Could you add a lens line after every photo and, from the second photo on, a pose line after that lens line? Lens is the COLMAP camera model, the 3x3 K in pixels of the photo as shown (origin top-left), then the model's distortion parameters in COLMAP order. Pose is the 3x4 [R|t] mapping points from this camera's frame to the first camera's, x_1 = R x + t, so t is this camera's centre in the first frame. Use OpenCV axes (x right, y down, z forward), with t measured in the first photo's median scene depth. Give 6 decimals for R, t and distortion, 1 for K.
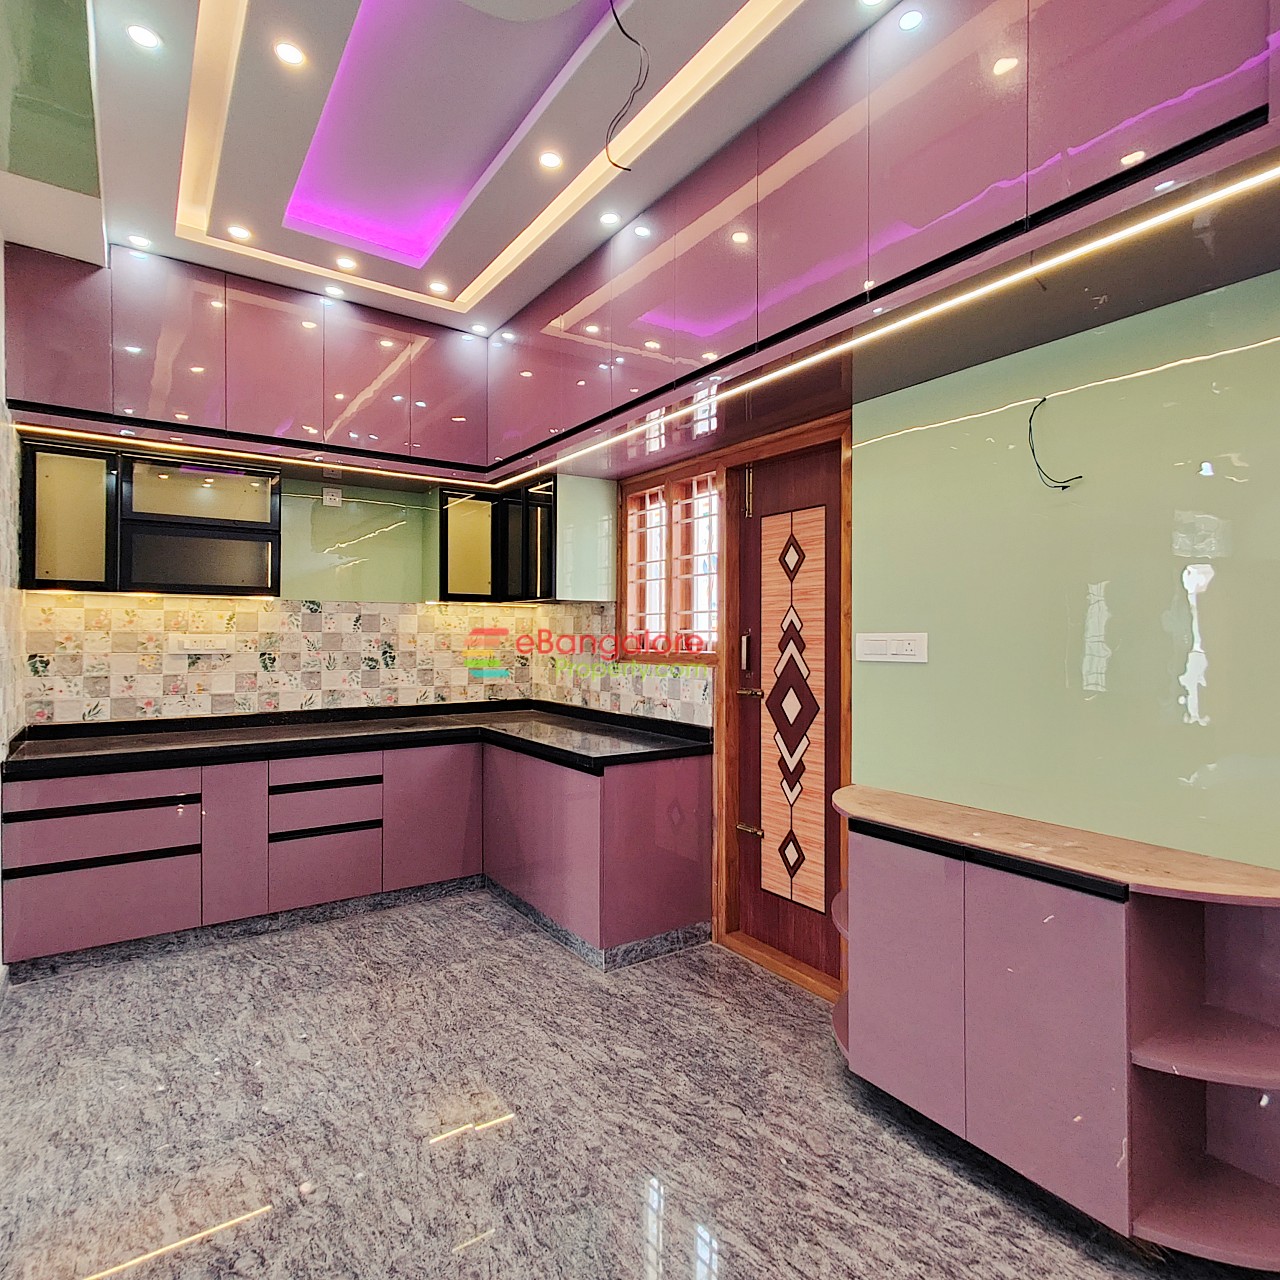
lens RADIAL K [[749.1, 0, 639.7], [0, 749.1, 632.4], [0, 0, 1]] dist [-0.000108, 0.007603]
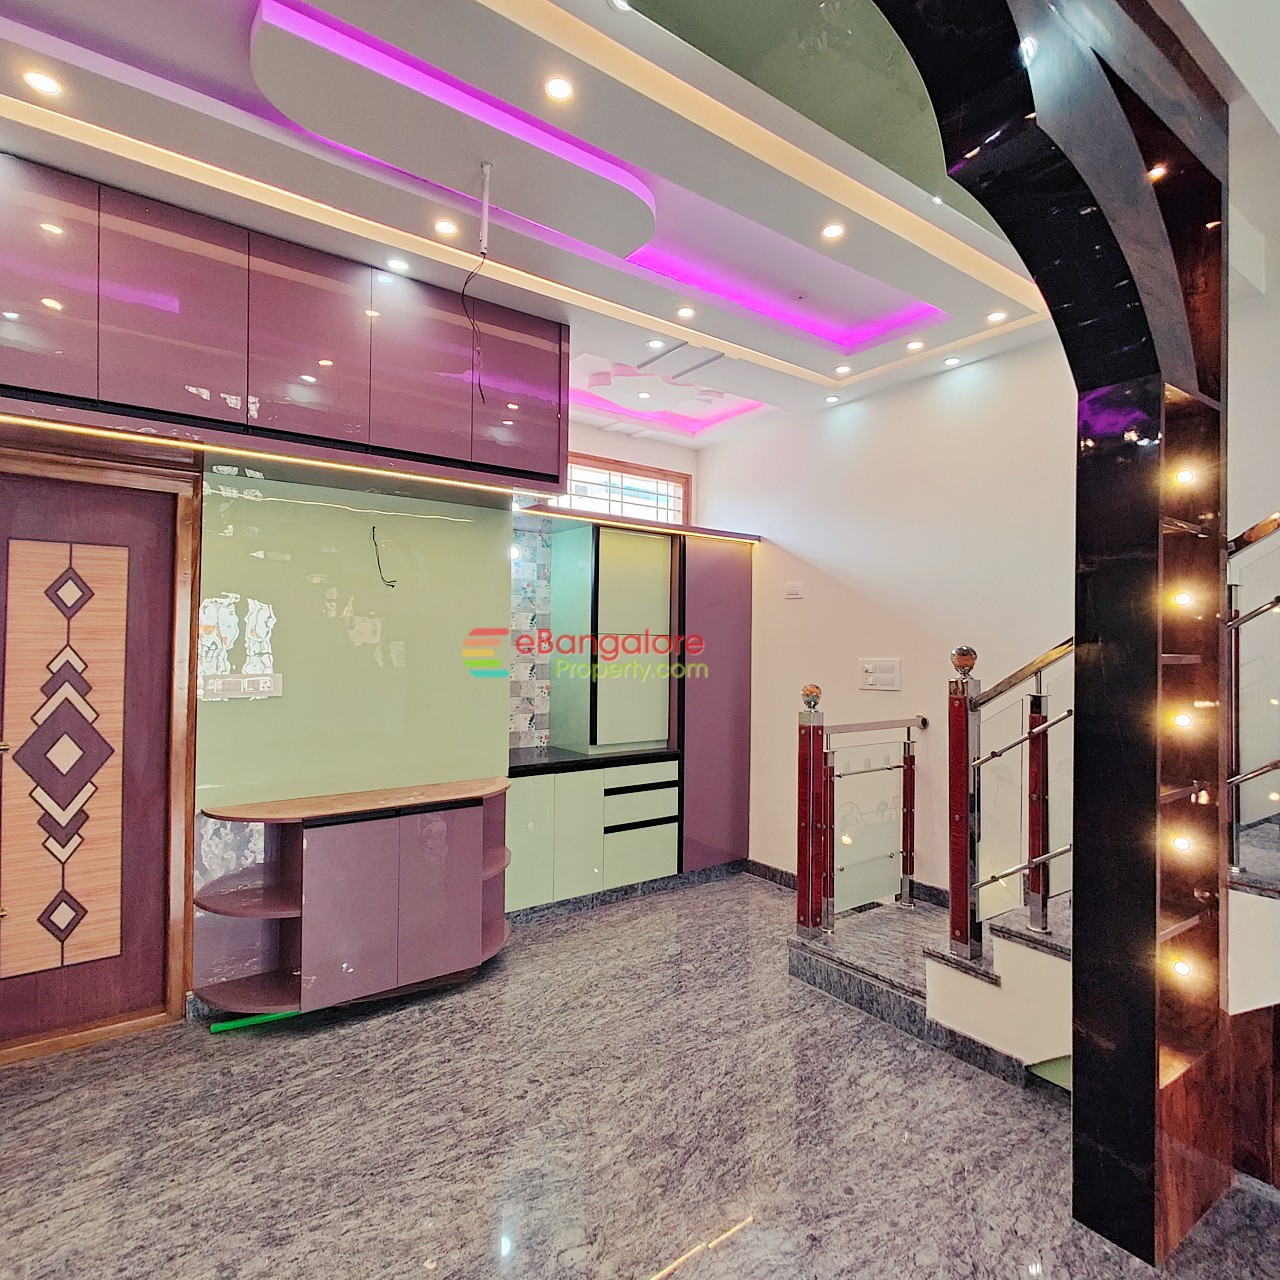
lens RADIAL K [[749.1, 0, 638.8], [0, 749.1, 643.4], [0, 0, 1]] dist [-0.000108, 0.007603]
pose [[-0.033874, 0.005028, 0.999413, -0.756350], [-0.011652, 0.999917, -0.005425, -0.041629], [-0.999358, -0.011829, -0.033812, 0.337311]]
